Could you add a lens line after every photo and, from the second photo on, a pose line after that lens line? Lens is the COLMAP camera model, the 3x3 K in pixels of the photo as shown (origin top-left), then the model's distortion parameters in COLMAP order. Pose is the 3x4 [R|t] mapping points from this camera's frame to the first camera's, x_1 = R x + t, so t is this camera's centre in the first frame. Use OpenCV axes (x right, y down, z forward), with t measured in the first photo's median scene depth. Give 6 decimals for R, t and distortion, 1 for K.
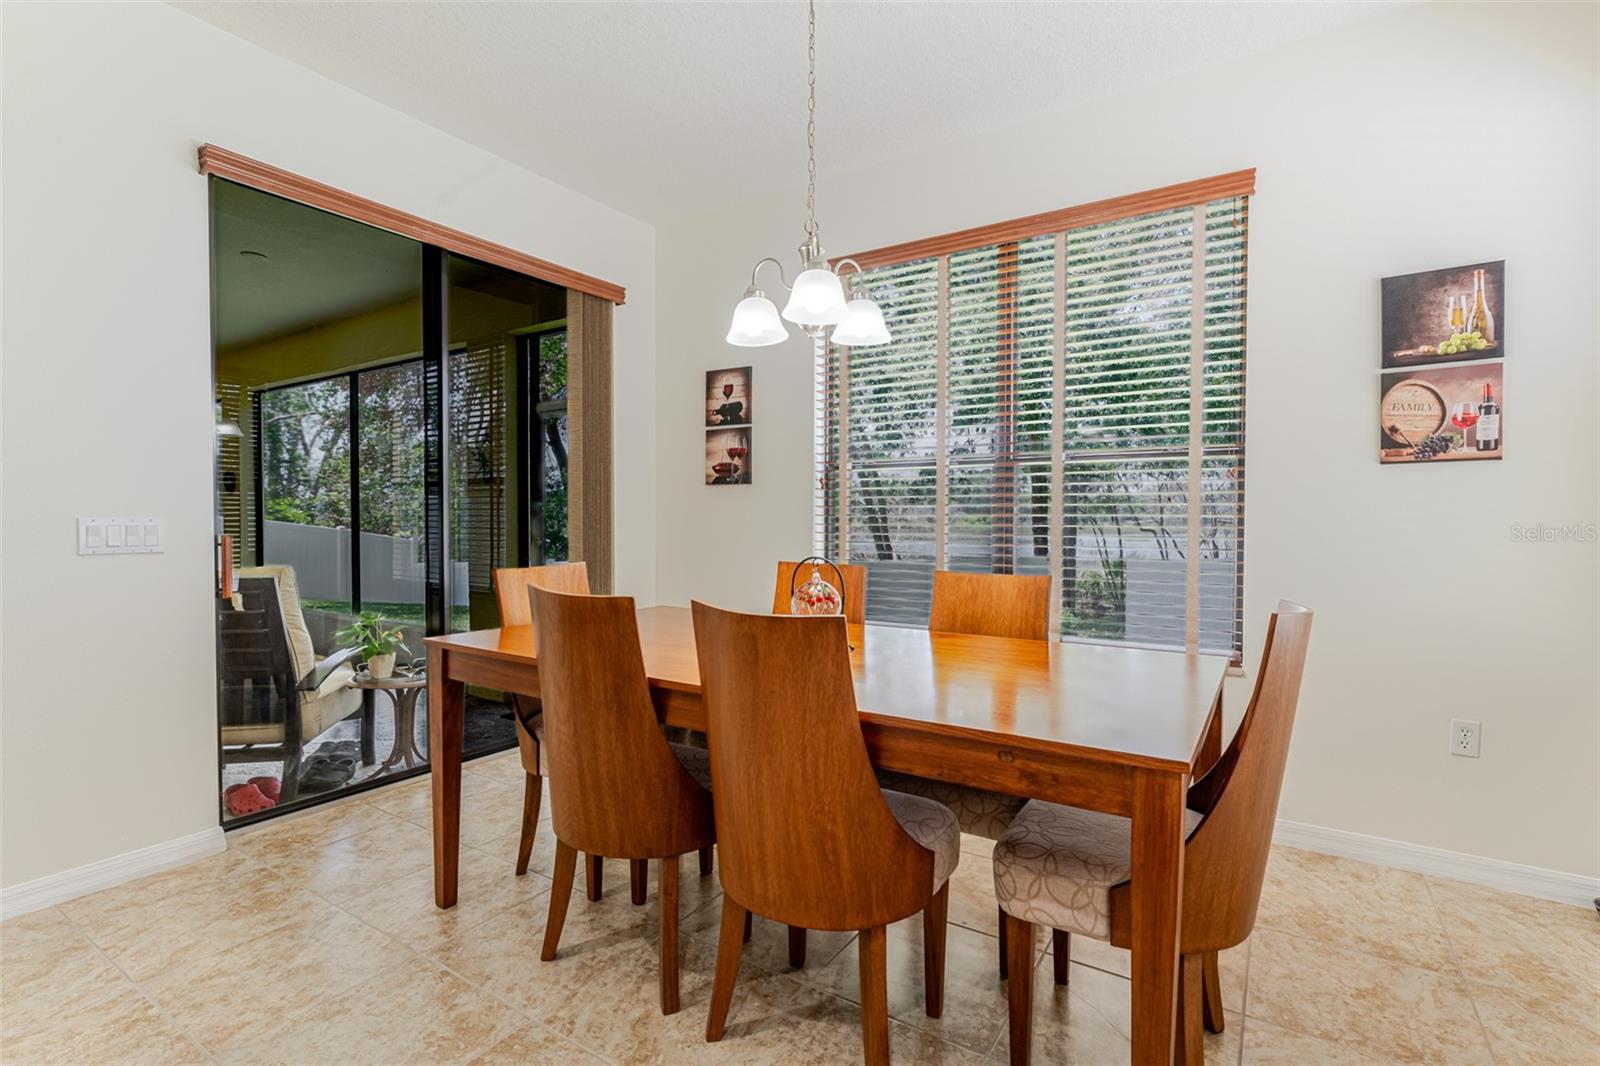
lens RADIAL K [[748.8, 0, 800.0], [0, 748.8, 533.0], [0, 0, 1]] dist [-0.001982, -0.000558]
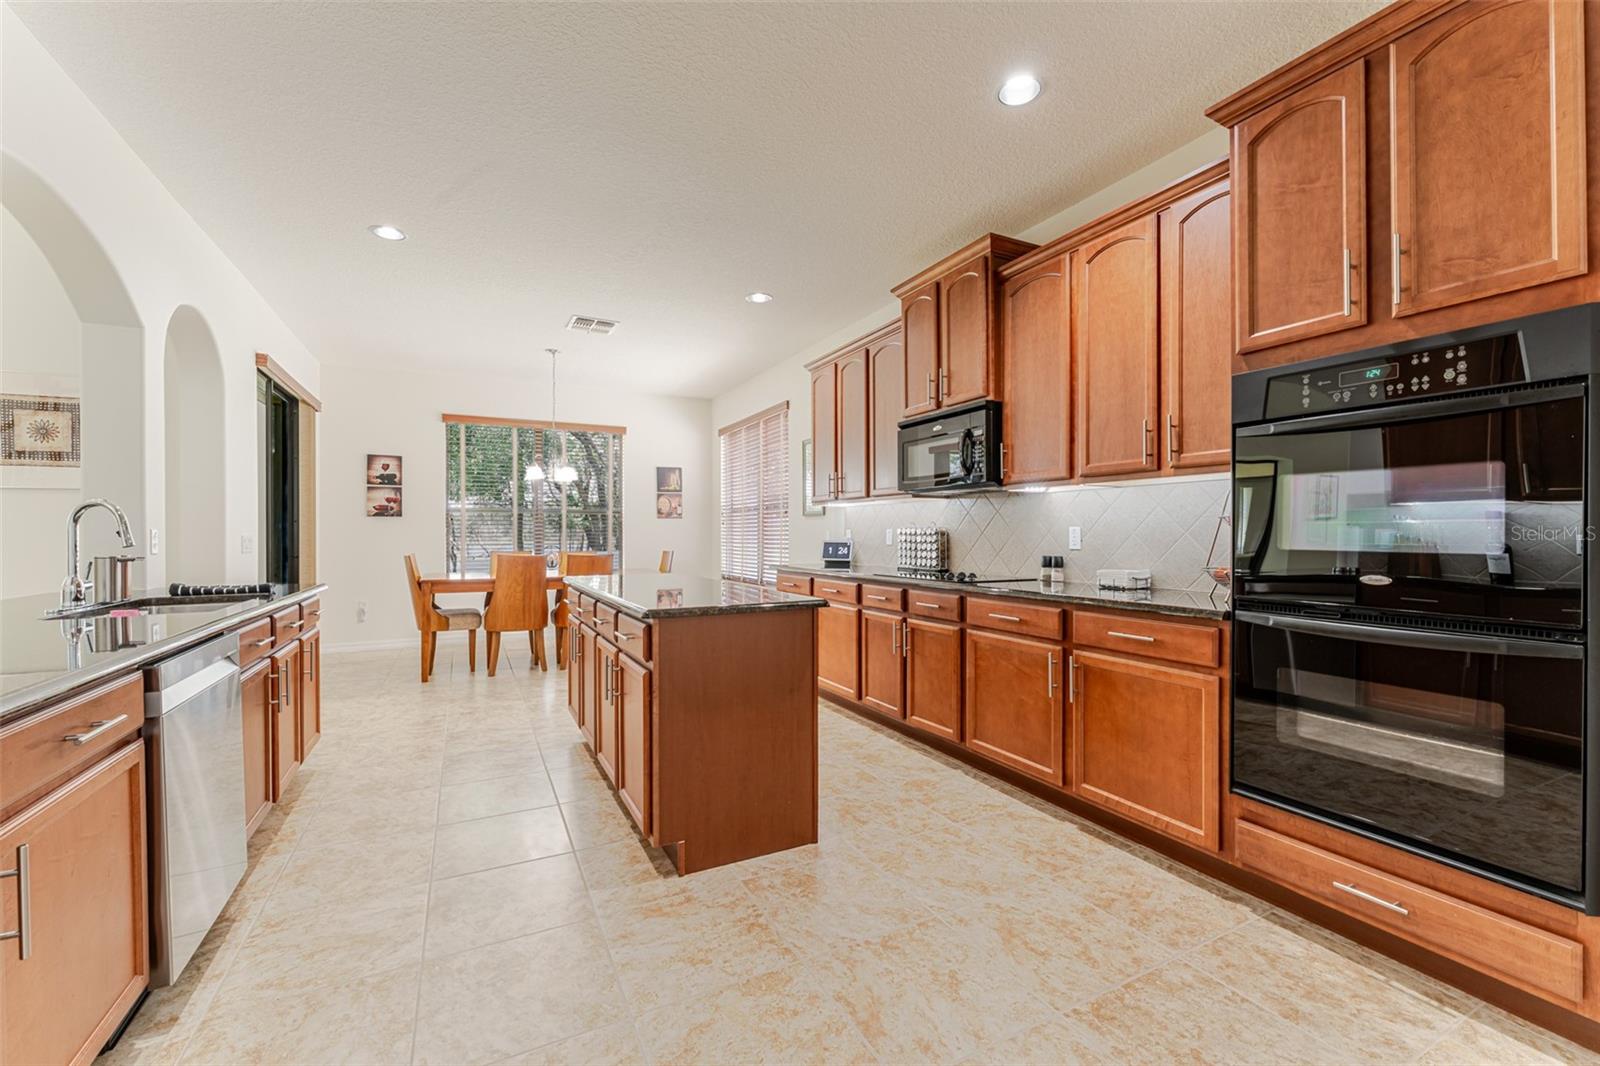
lens RADIAL K [[655.9, 0, 800.0], [0, 655.9, 533.0], [0, 0, 1]] dist [-0.000938, -0.000111]
pose [[0.497549, -0.002283, 0.867433, -1.221554], [0.020475, 0.999749, -0.009113, 0.015625], [-0.867194, 0.022295, 0.497471, -0.875209]]
